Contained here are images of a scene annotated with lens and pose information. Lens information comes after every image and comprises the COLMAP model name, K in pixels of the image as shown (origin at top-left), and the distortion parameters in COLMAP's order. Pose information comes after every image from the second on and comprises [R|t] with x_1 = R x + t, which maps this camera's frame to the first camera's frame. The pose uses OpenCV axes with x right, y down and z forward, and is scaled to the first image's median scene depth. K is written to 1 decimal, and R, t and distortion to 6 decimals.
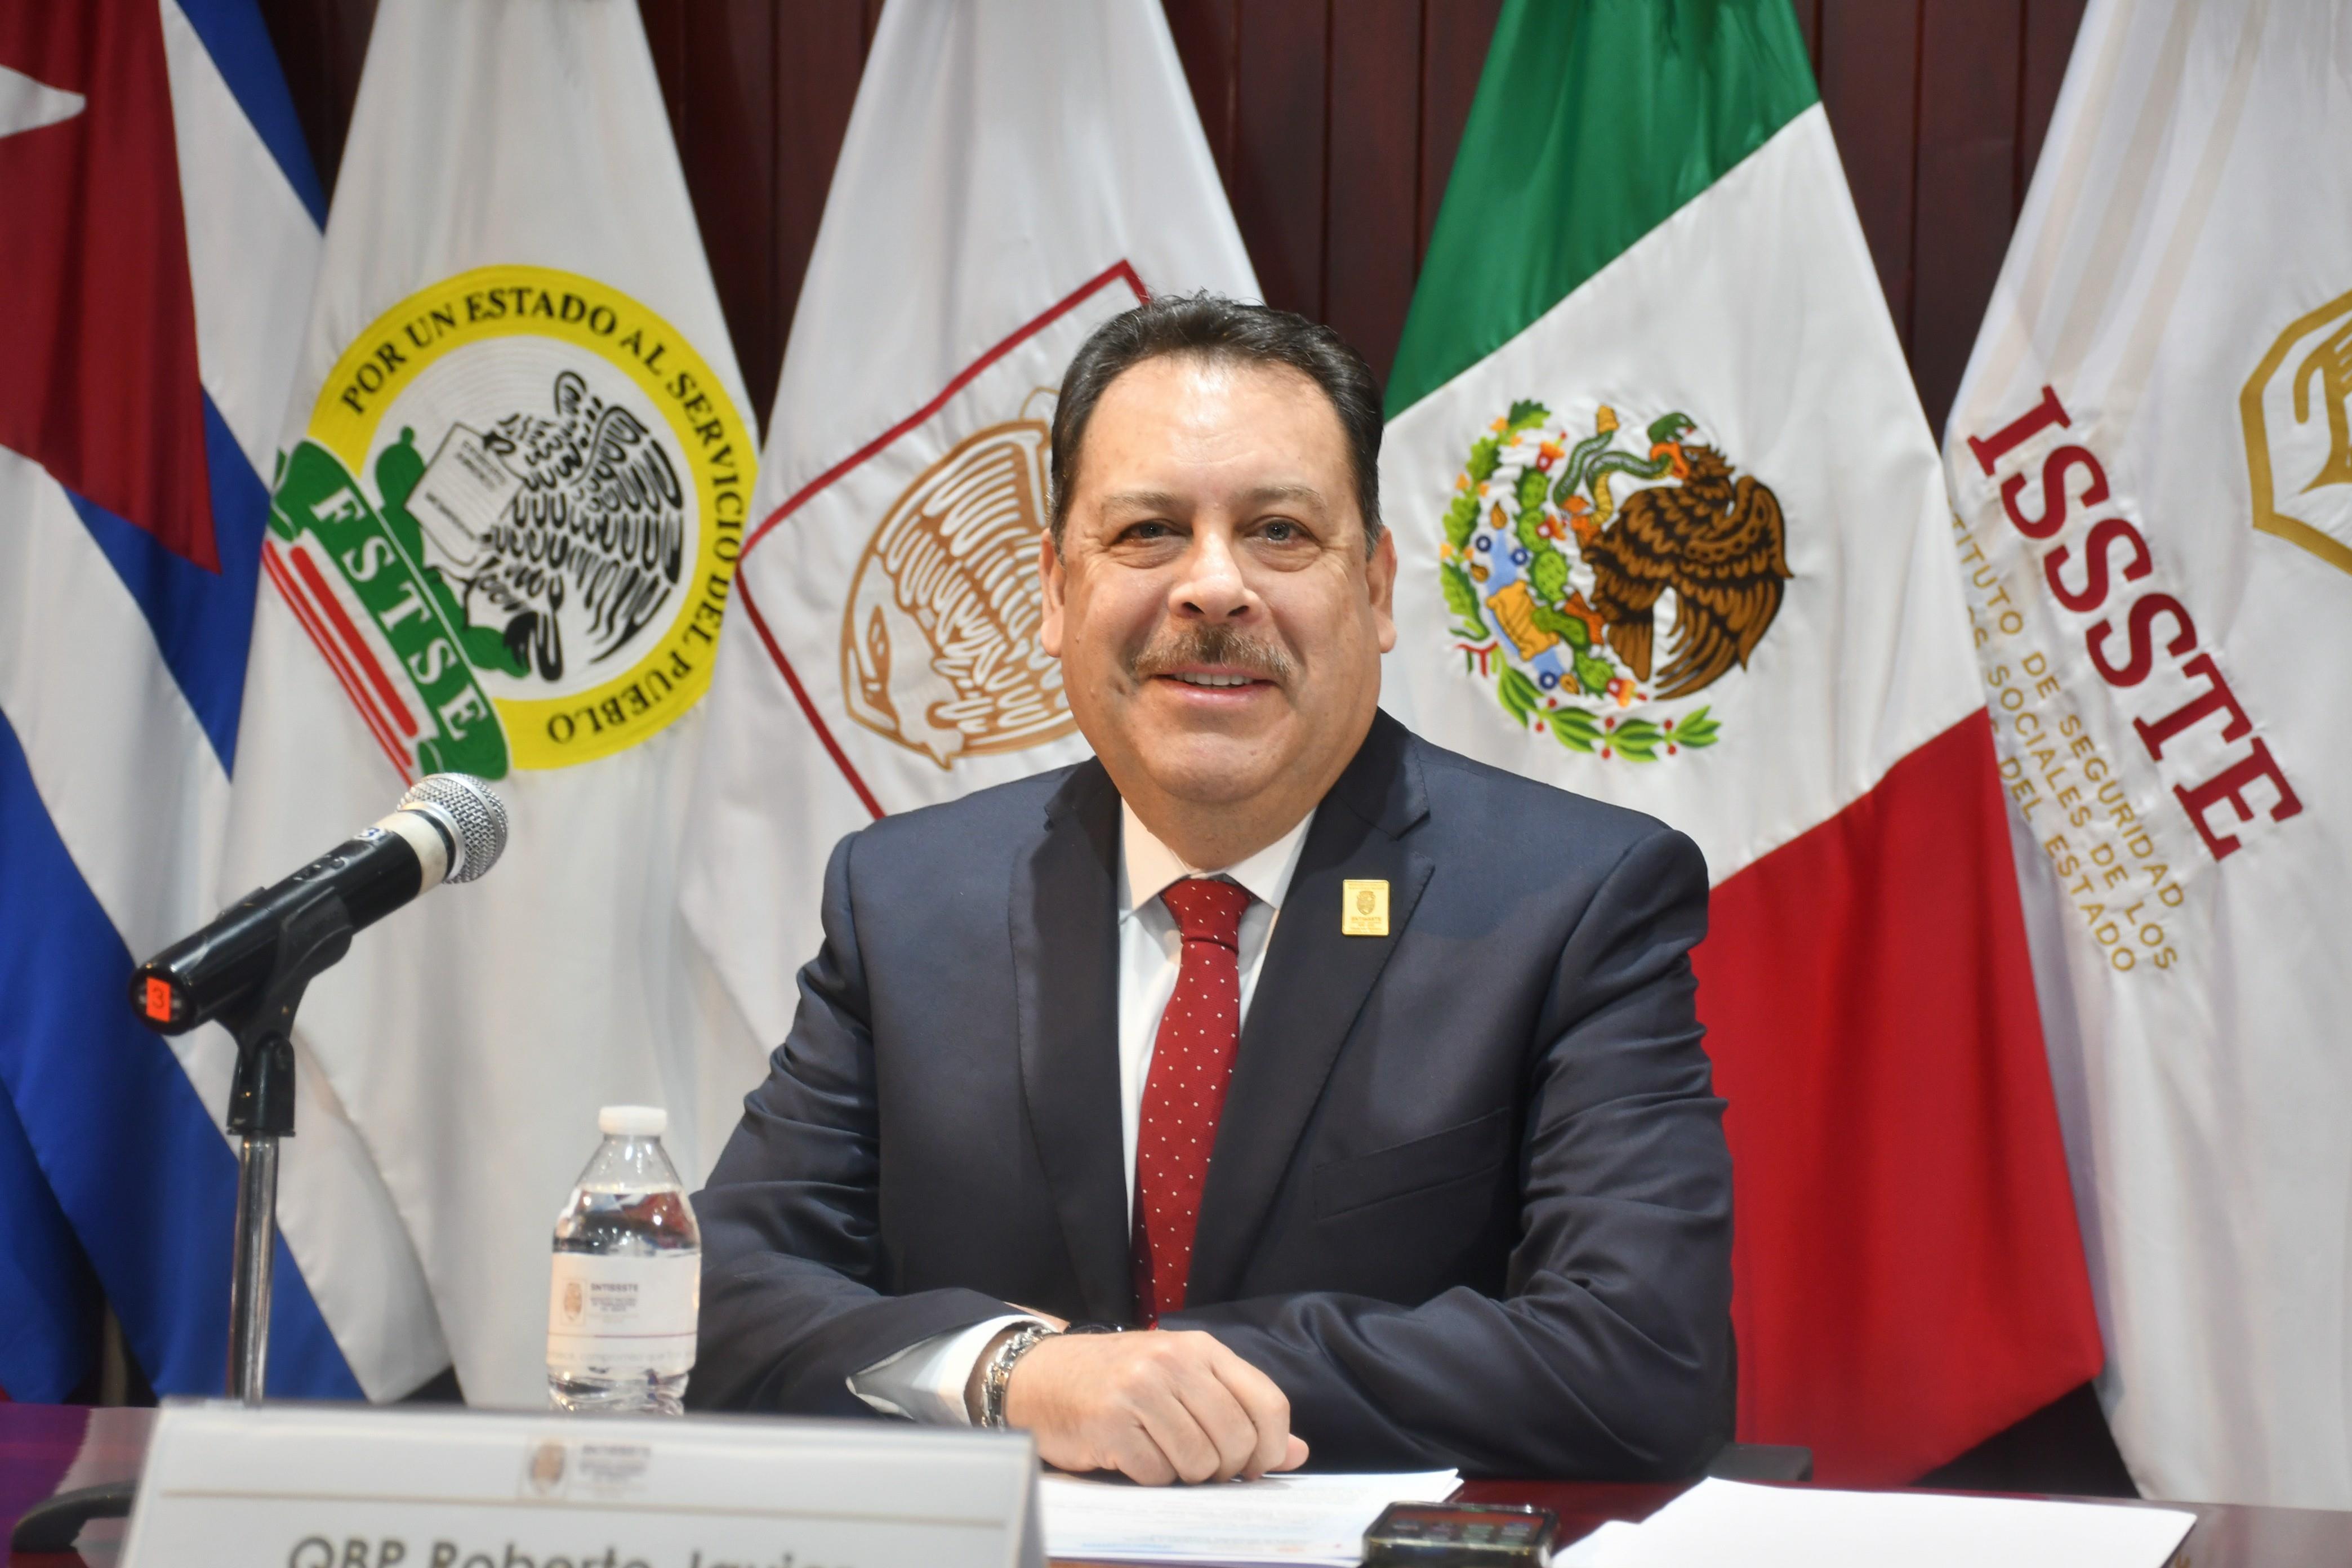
lens RADIAL K [[4199.2, 0, 1176.0], [0, 4199.2, 784.0], [0, 0, 1]] dist [0.341354, 0.045205]
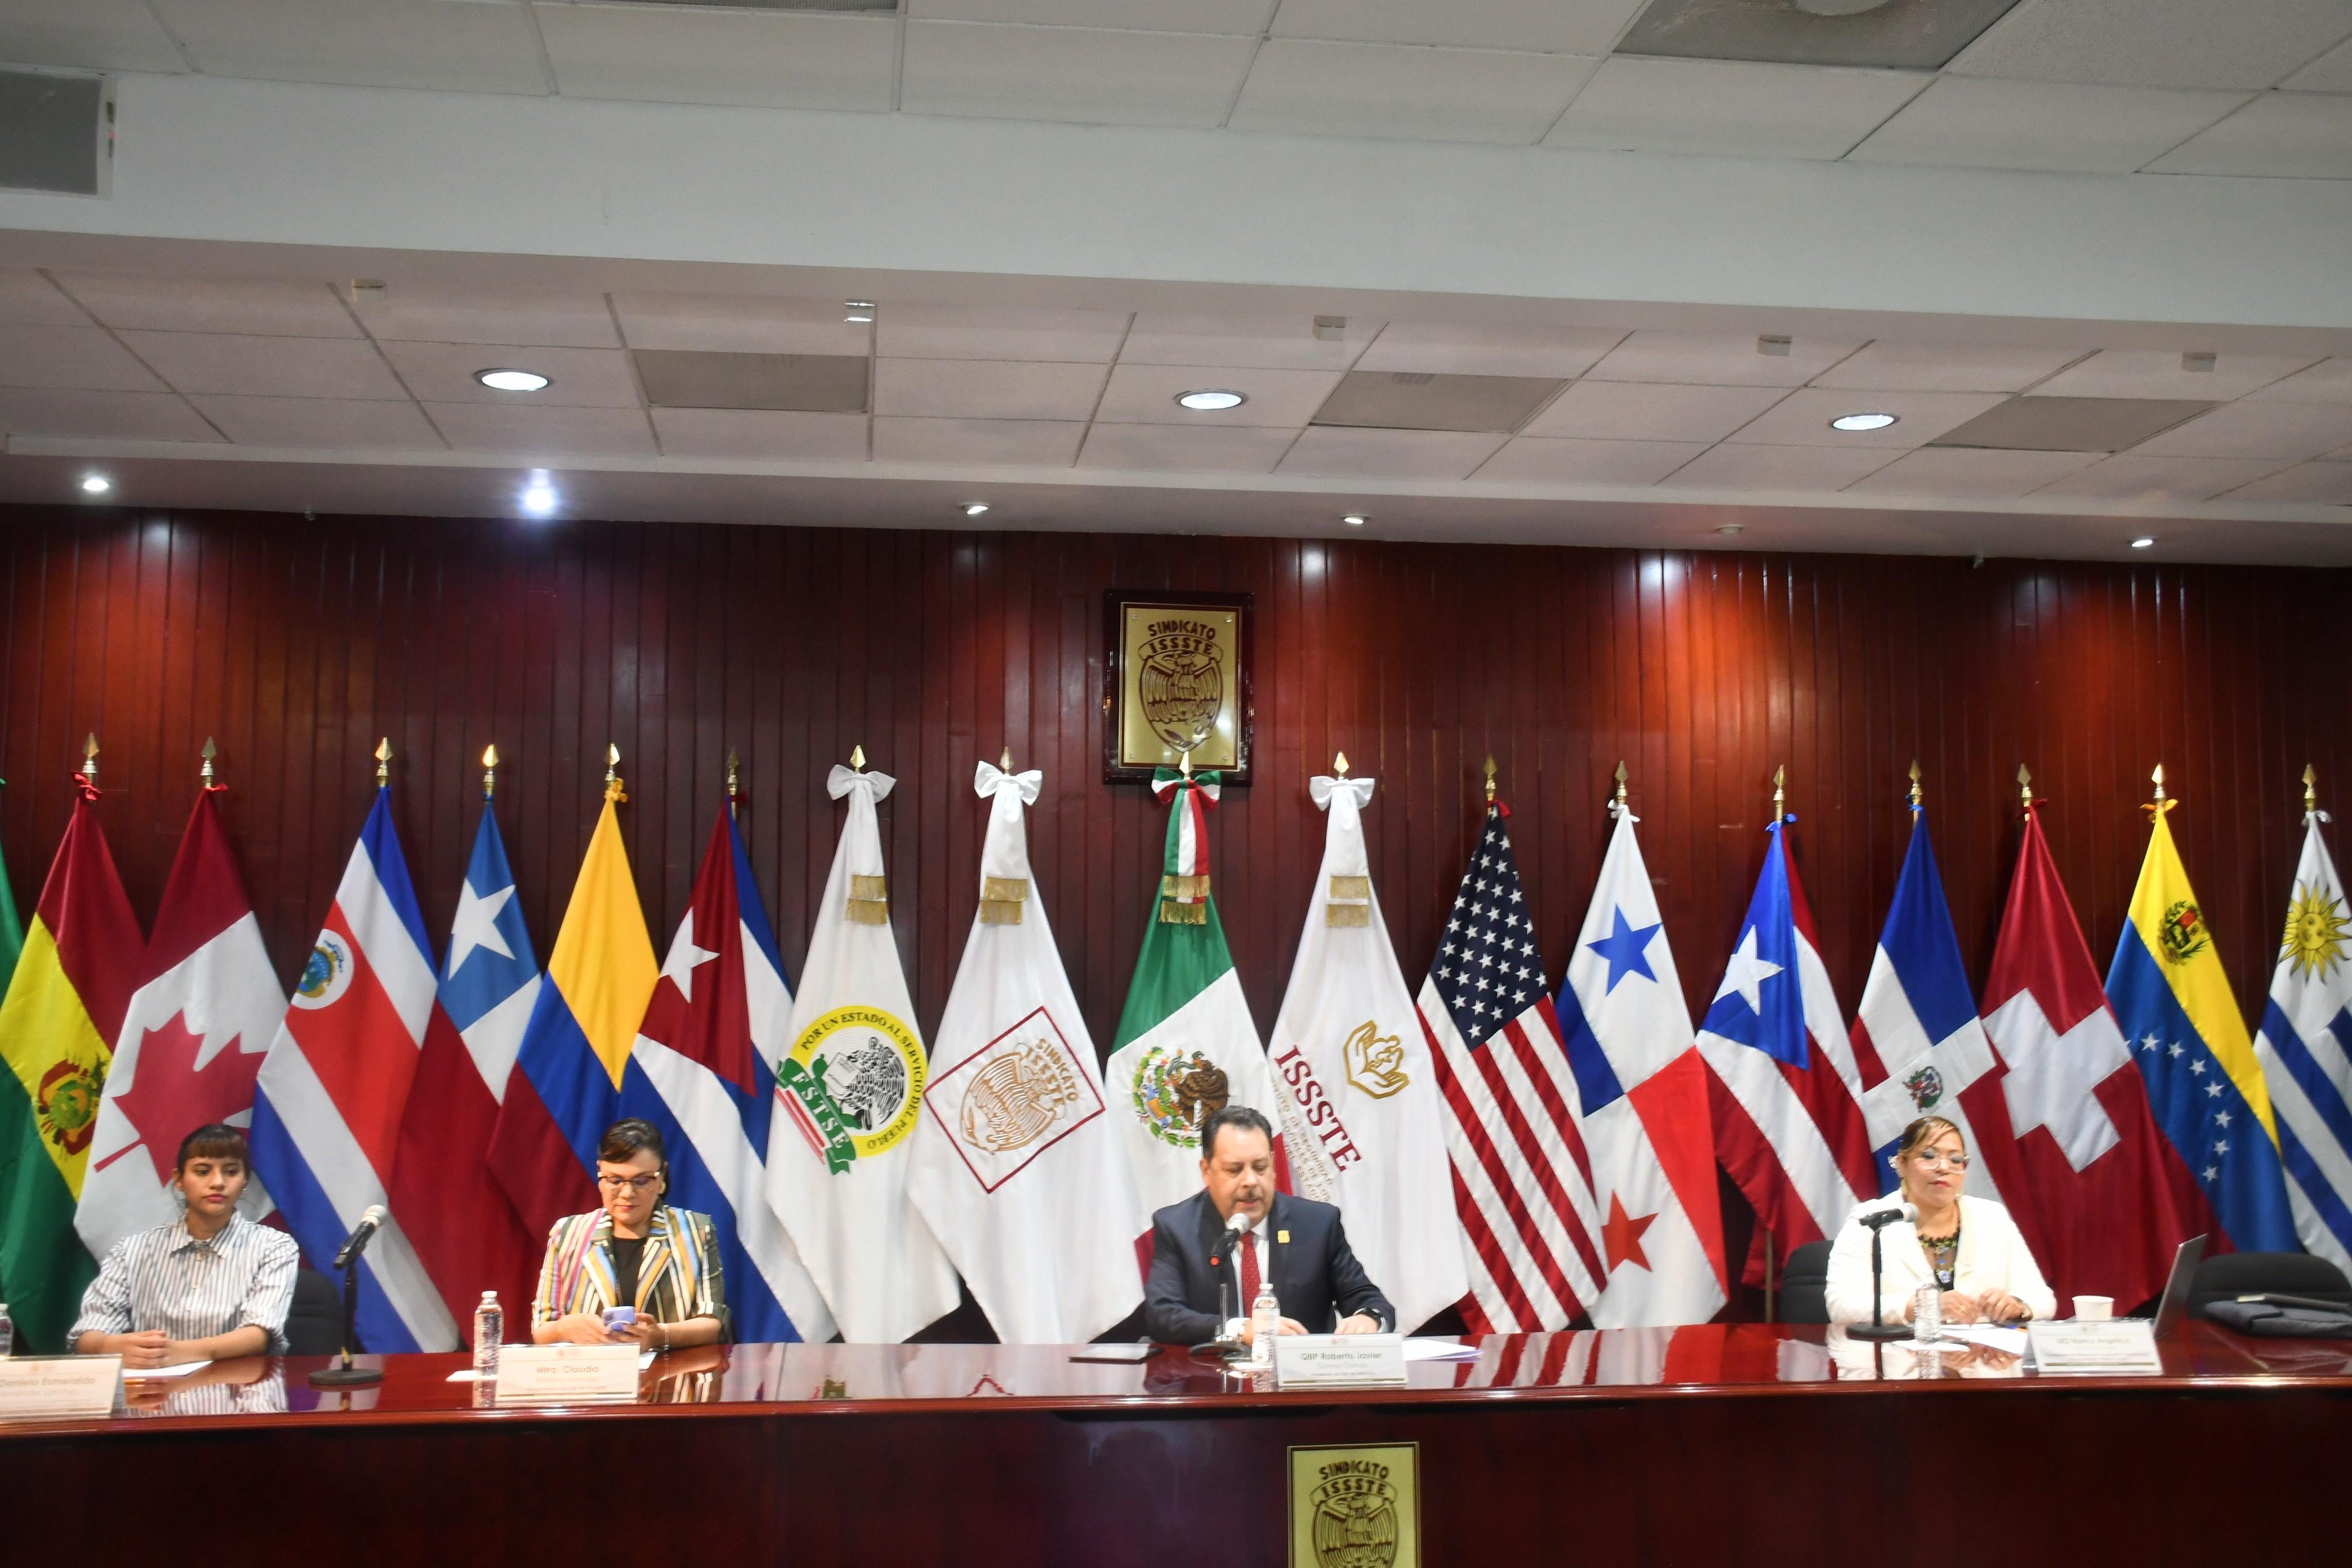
lens RADIAL K [[2413.1, 0, 1176.0], [0, 2413.1, 784.0], [0, 0, 1]] dist [-0.038323, 0.206228]
pose [[0.936799, 0.018272, 0.349390, -0.613644], [0.008582, 0.997135, -0.075156, -0.157691], [-0.349762, 0.073405, 0.933958, -0.919446]]
